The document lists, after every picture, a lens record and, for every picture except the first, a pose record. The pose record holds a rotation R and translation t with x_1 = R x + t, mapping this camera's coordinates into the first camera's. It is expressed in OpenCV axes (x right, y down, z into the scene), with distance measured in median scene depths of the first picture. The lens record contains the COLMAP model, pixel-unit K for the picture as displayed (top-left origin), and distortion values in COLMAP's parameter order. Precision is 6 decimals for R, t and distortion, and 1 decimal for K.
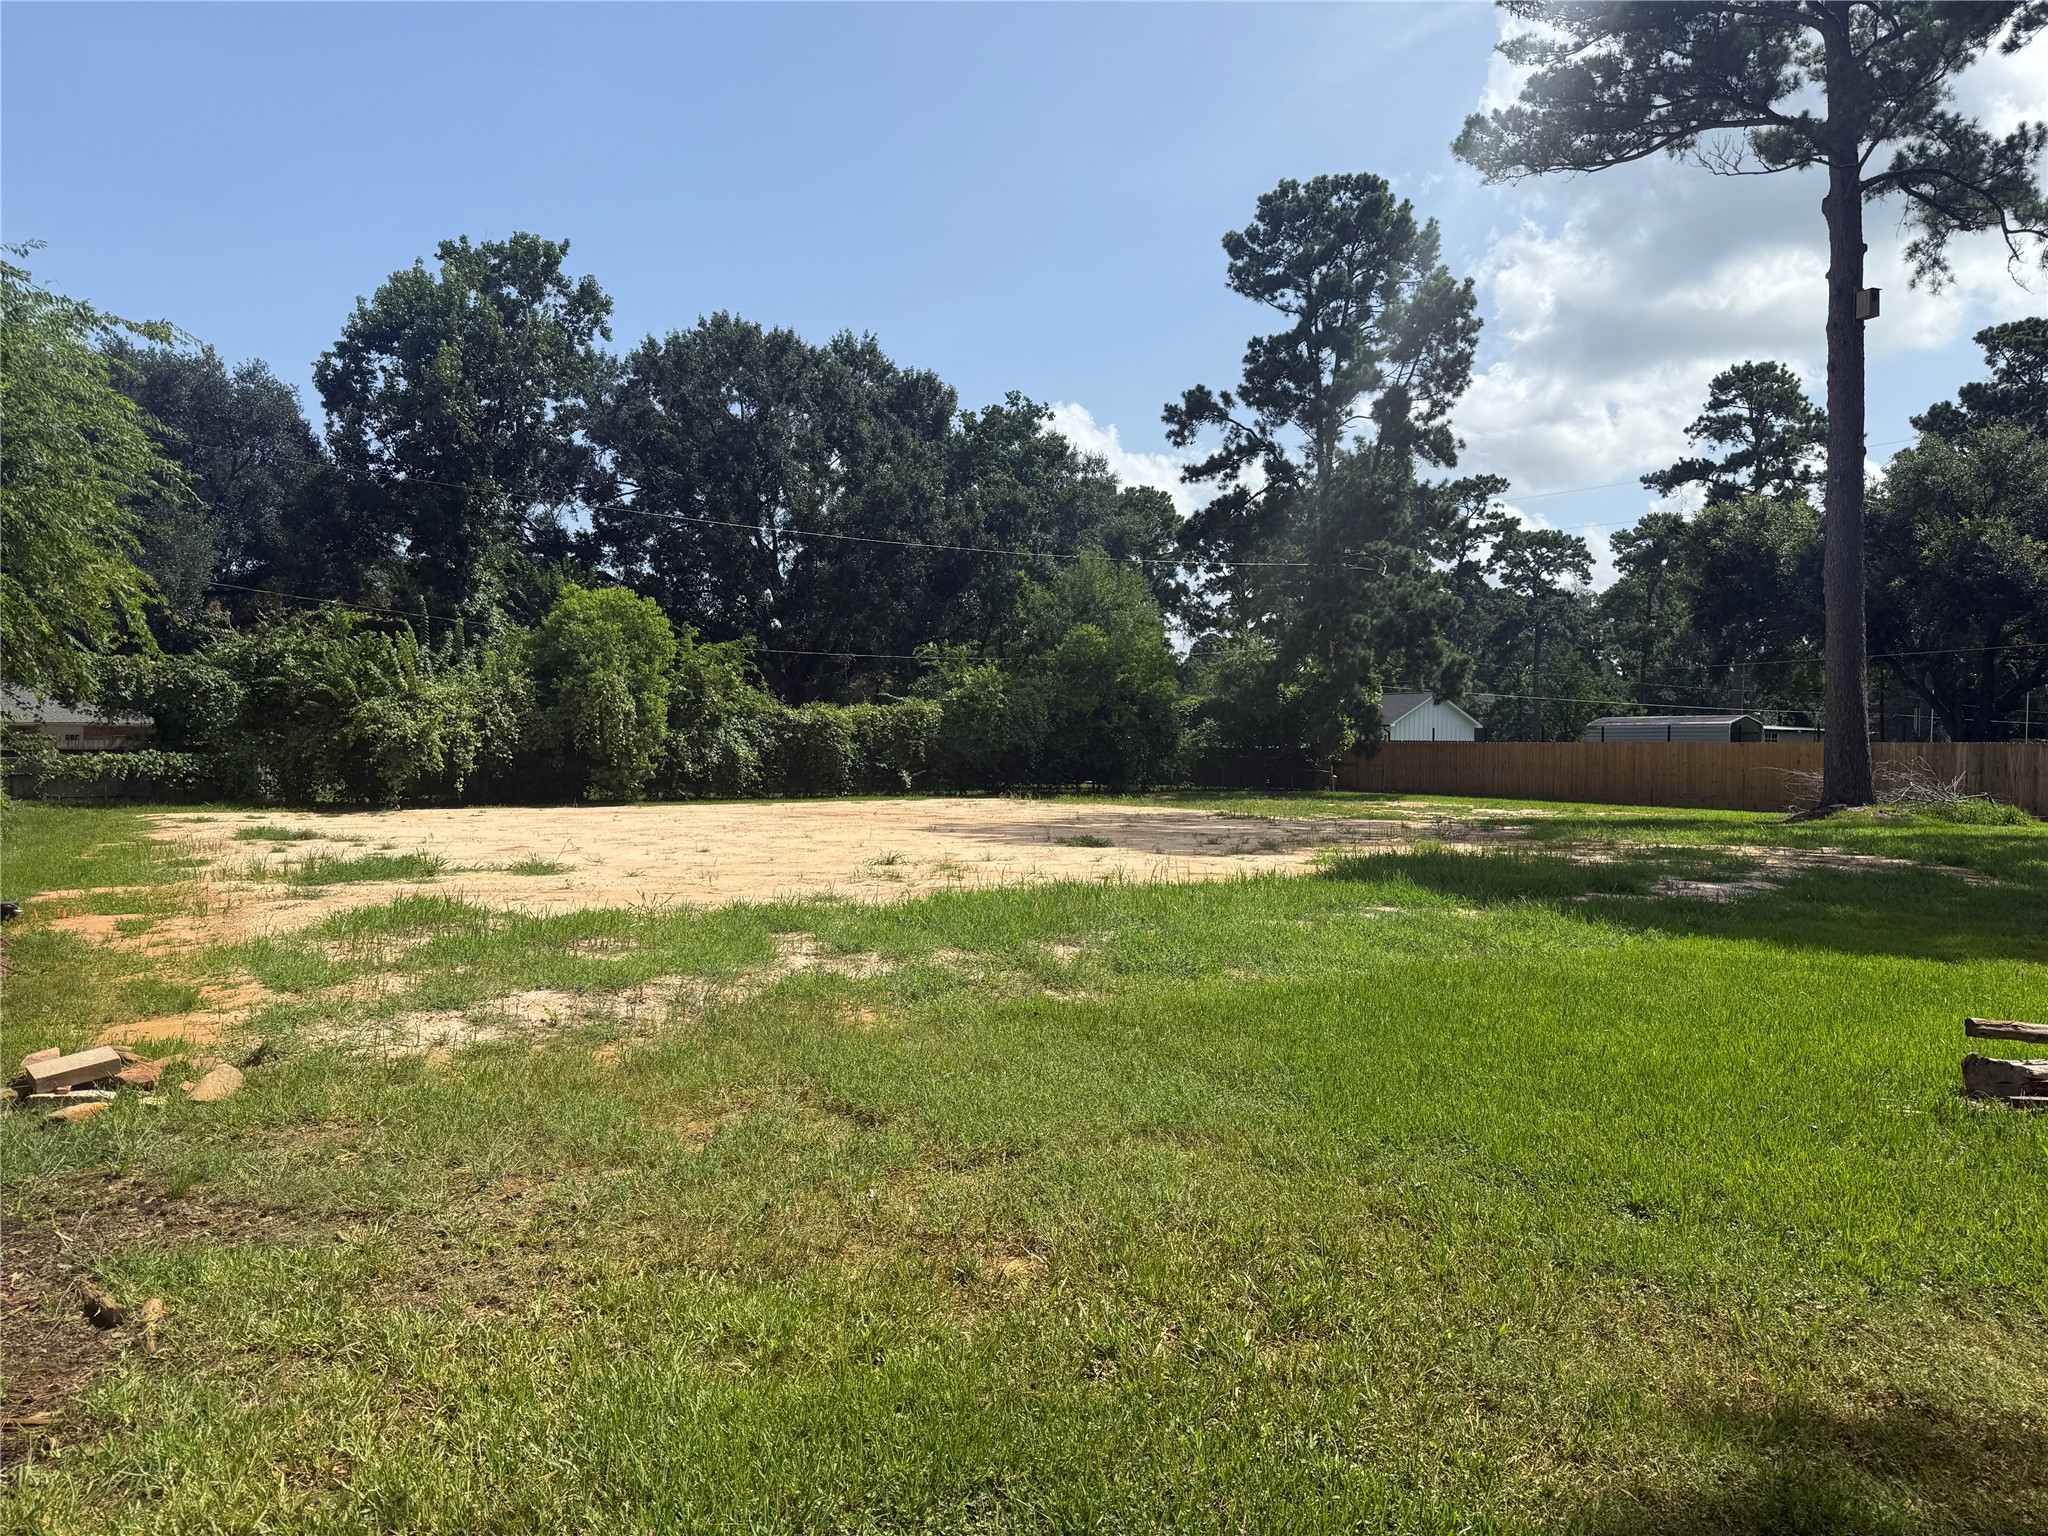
lens RADIAL K [[1441.9, 0, 1020.7], [0, 1441.9, 770.6], [0, 0, 1]] dist [0.072307, -0.095049]
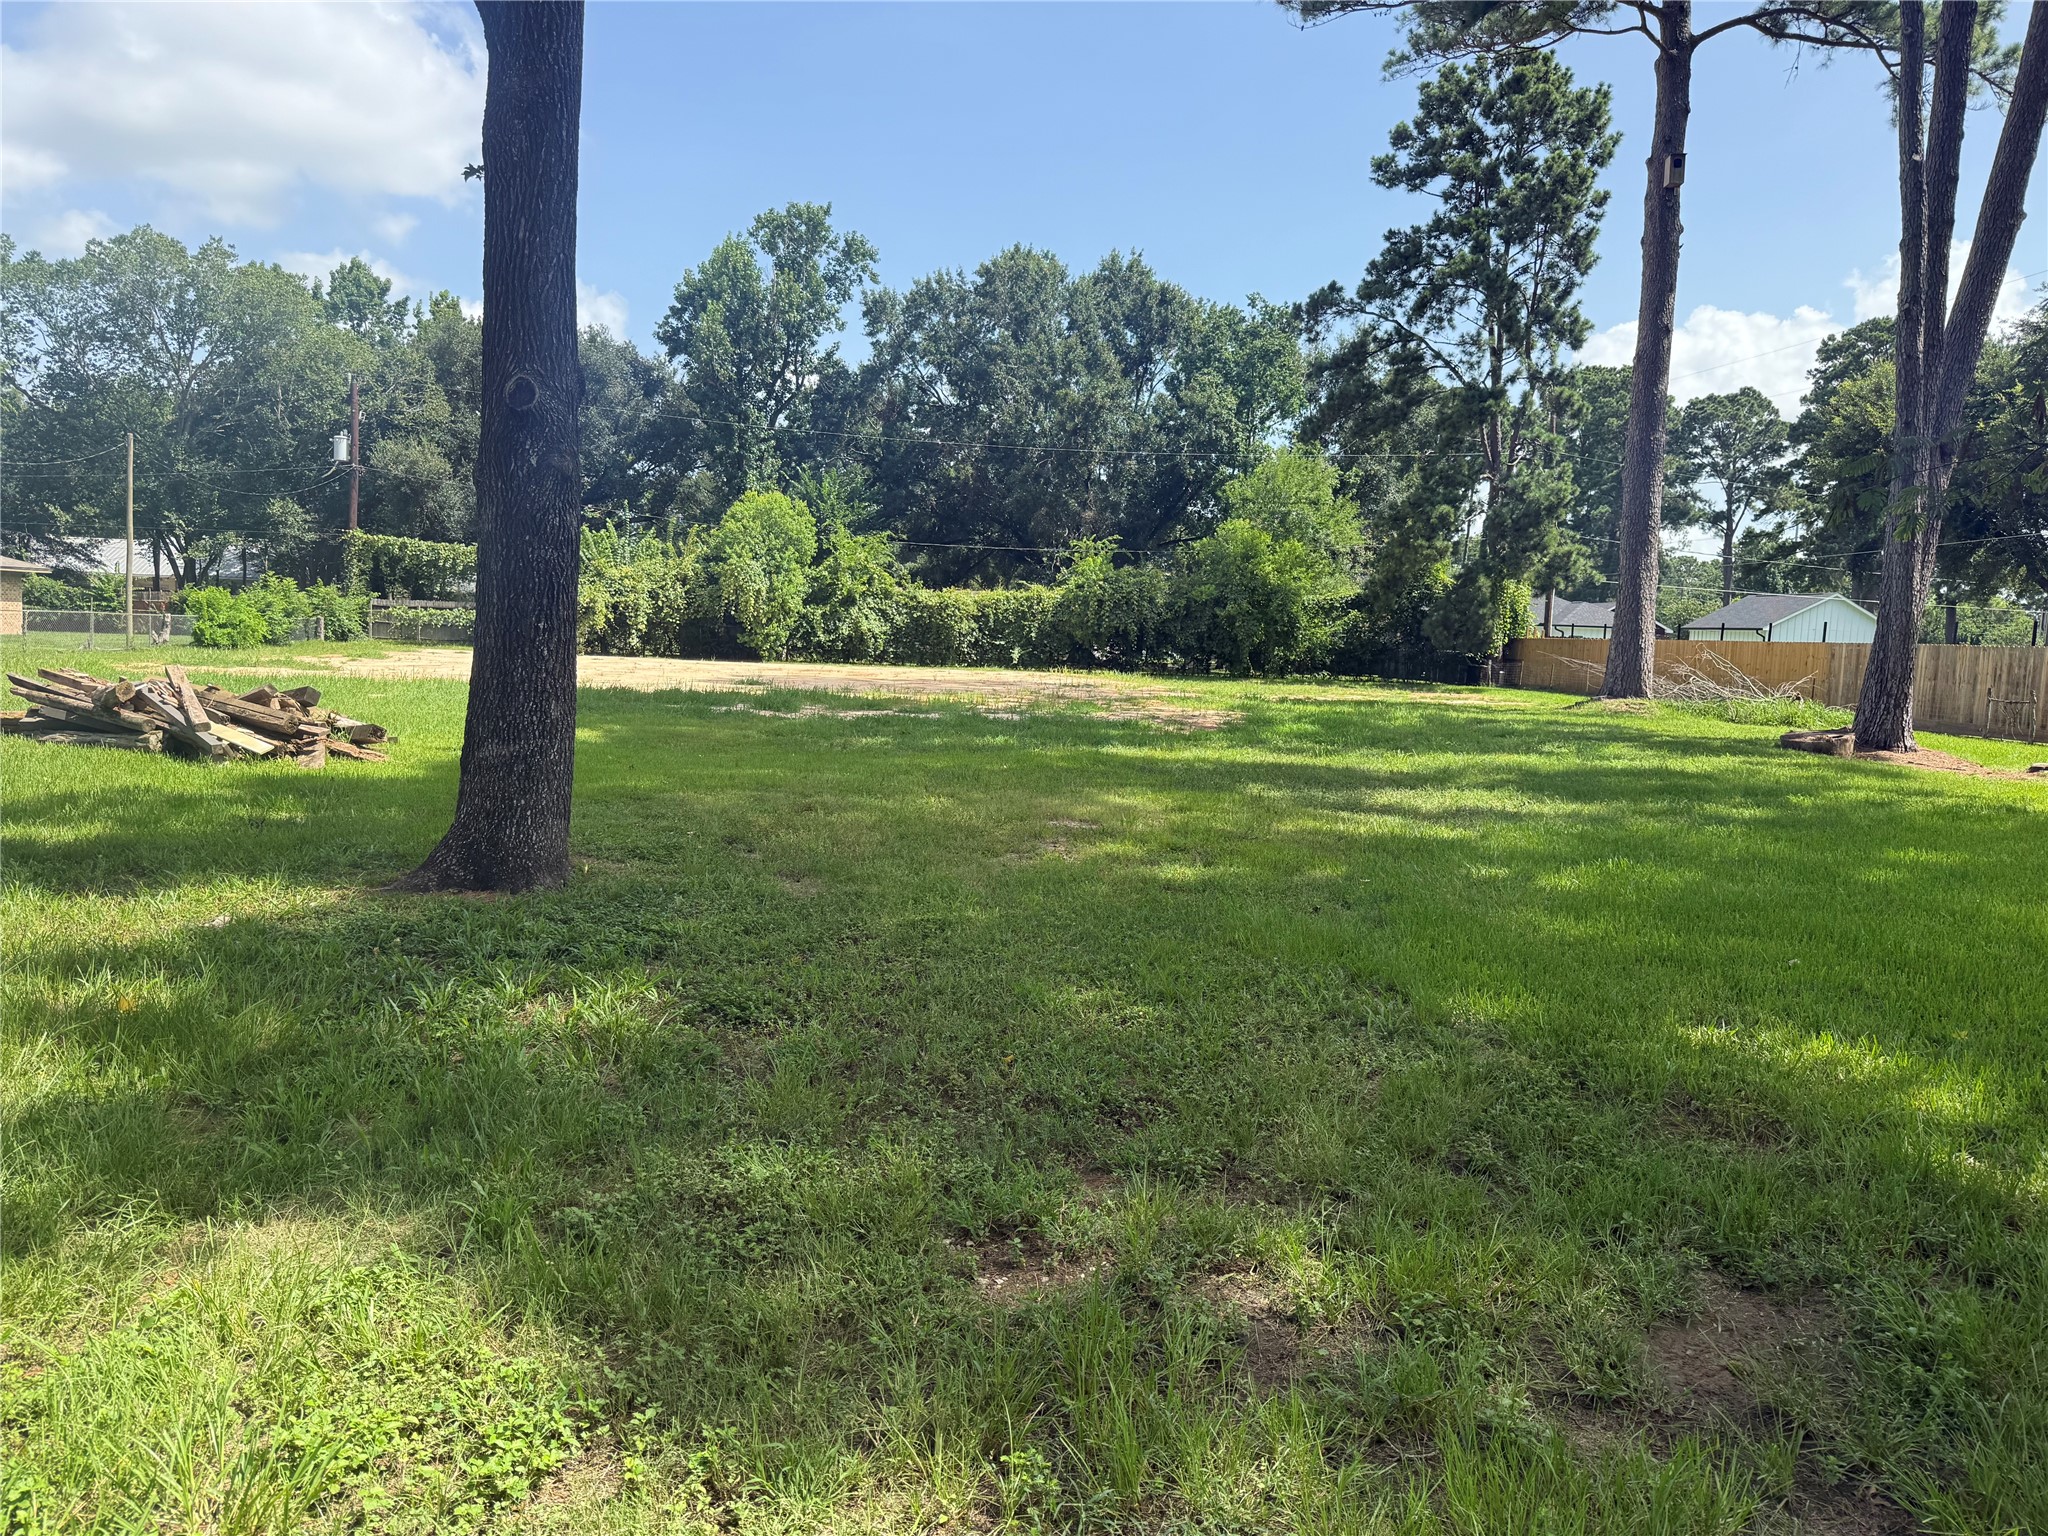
lens RADIAL K [[1441.9, 0, 1025.9], [0, 1441.9, 789.5], [0, 0, 1]] dist [0.072307, -0.095049]
pose [[0.894428, 0.074713, -0.440926, 0.578198], [-0.040268, 0.995396, 0.086980, 0.016078], [0.445394, -0.060042, 0.893319, -0.063317]]
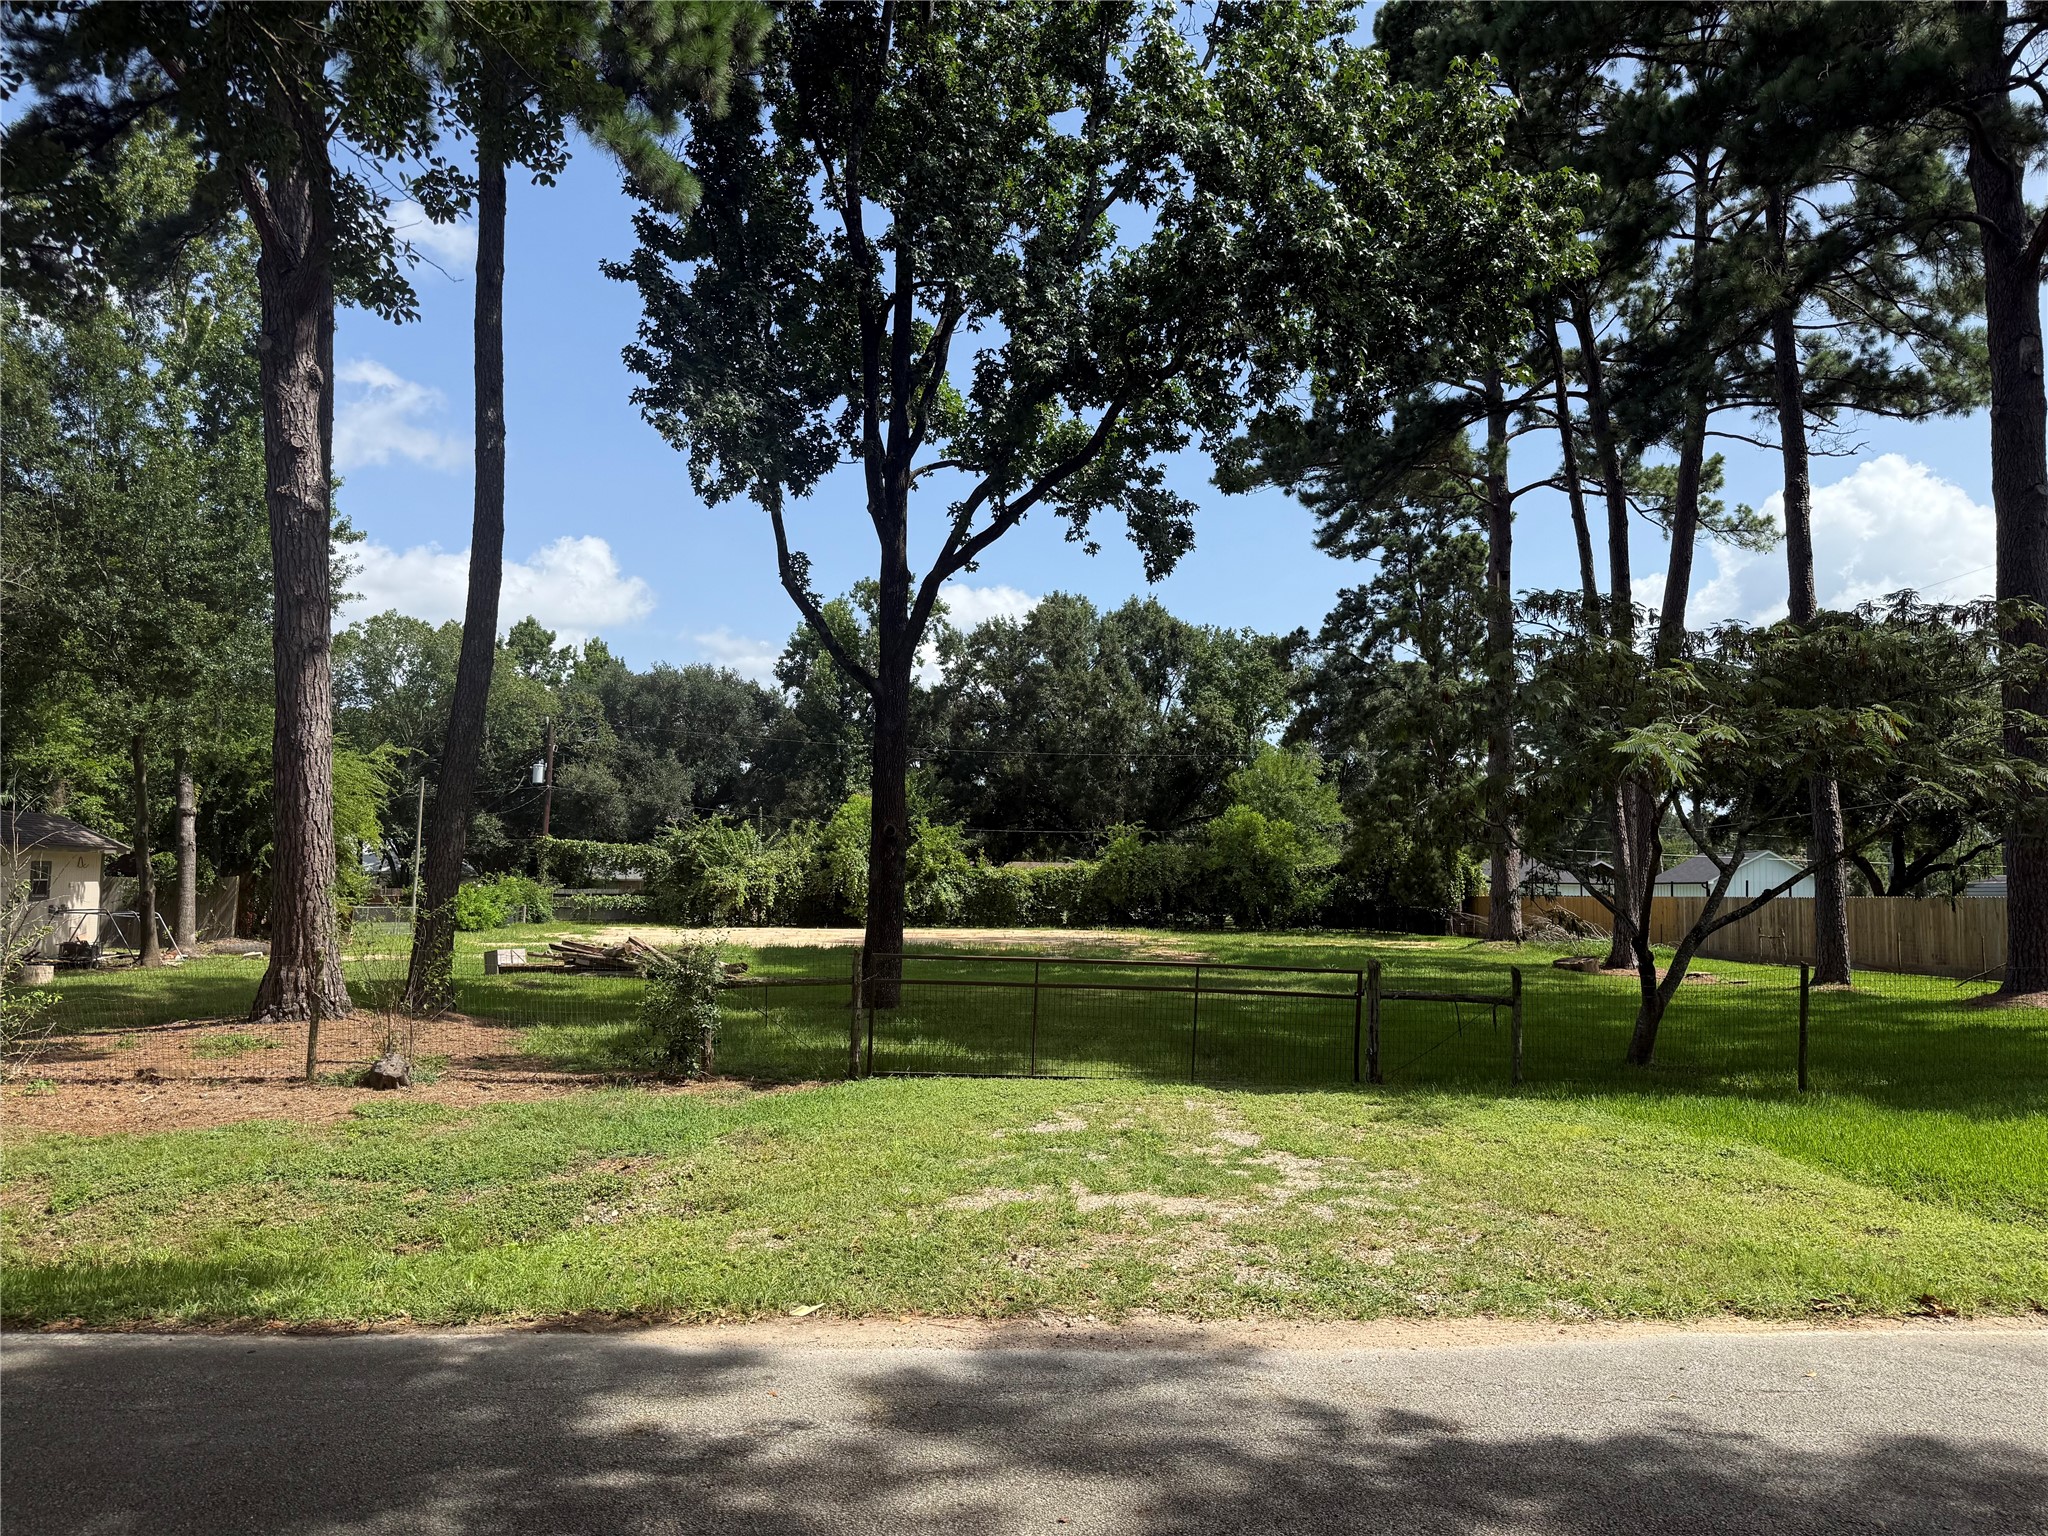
lens RADIAL K [[1441.9, 0, 1022.4], [0, 1441.9, 781.0], [0, 0, 1]] dist [0.072307, -0.095049]
pose [[0.878887, -0.032452, -0.475925, 0.746191], [-0.016587, 0.995001, -0.098479, 0.016791], [0.476742, 0.094446, 0.873955, -0.398778]]
